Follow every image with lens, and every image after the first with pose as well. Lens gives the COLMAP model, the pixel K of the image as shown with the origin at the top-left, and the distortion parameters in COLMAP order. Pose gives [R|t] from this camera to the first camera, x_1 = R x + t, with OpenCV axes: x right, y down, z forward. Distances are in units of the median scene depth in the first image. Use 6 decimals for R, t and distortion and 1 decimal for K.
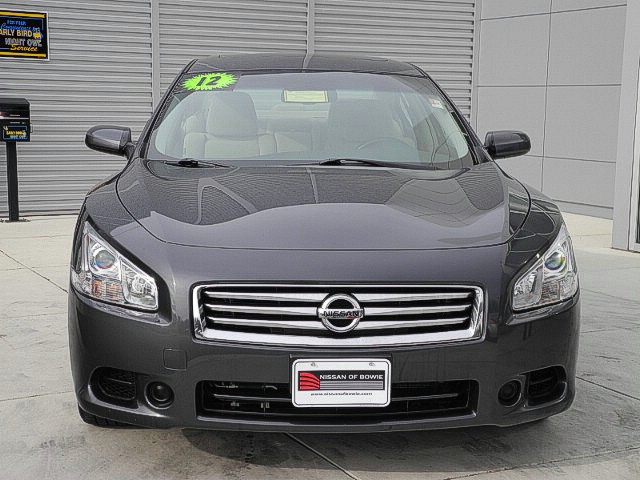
lens RADIAL K [[1128.4, 0, 320.2], [0, 1128.4, 242.2], [0, 0, 1]] dist [0.171105, 0.000000]
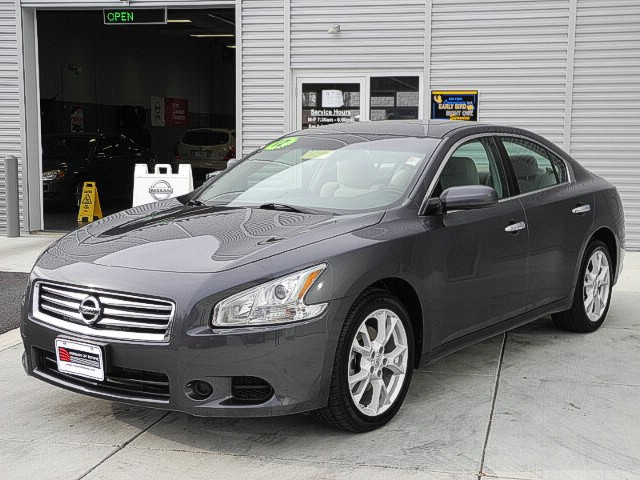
lens RADIAL K [[931.8, 0, 320.0], [0, 931.8, 238.4], [0, 0, 1]] dist [0.091711, 0.000000]
pose [[0.759588, 0.059958, -0.647635, 0.878512], [-0.083422, 0.996499, -0.005588, -0.038074], [0.645032, 0.058271, 0.761930, 0.268145]]
